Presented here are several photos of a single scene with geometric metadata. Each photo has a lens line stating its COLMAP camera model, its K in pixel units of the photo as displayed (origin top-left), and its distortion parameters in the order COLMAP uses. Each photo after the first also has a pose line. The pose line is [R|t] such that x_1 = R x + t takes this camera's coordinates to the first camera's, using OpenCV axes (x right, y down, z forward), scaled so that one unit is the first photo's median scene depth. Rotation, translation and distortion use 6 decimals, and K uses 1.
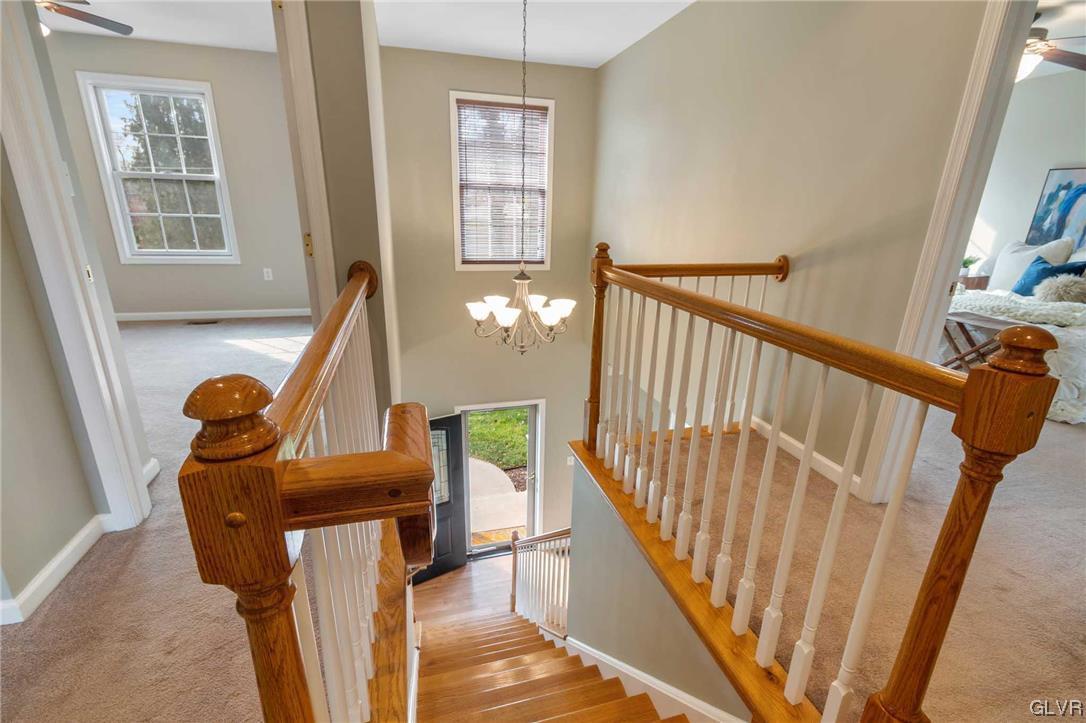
lens RADIAL K [[487.5, 0, 549.4], [0, 487.5, 368.4], [0, 0, 1]] dist [0.001057, 0.000048]
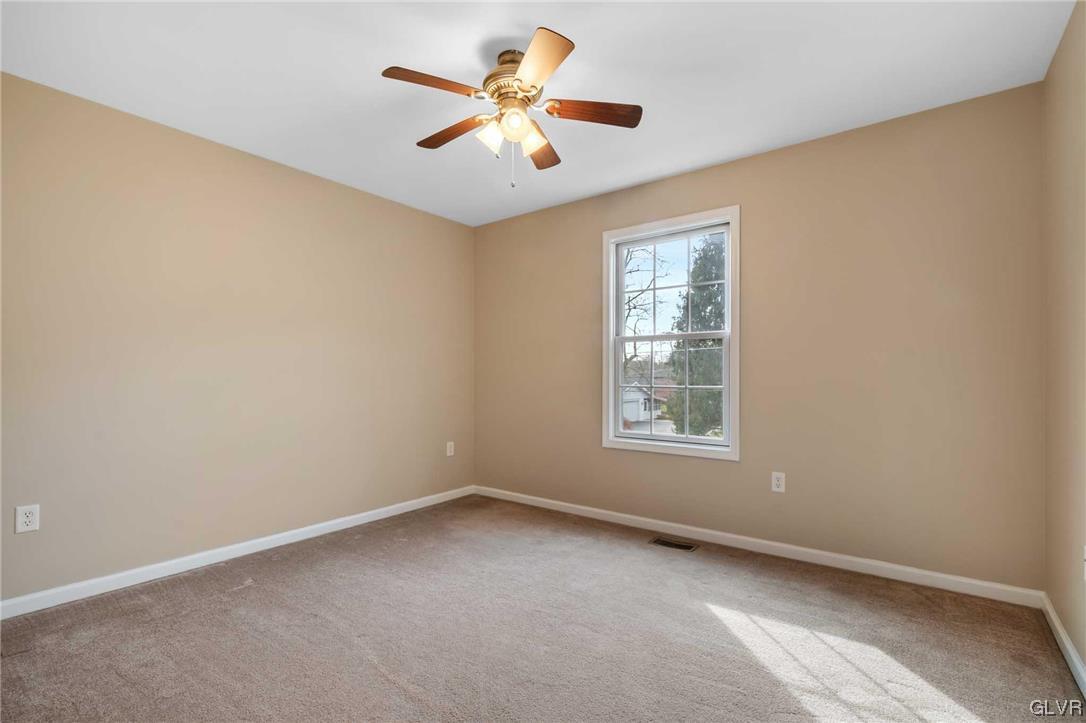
lens RADIAL K [[487.5, 0, 566.9], [0, 487.5, 386.5], [0, 0, 1]] dist [0.001057, 0.000048]
pose [[0.621789, -0.020631, -0.782913, -0.283099], [-0.222506, 0.953807, -0.201848, -0.129906], [0.750912, 0.299709, 0.588477, 0.446441]]
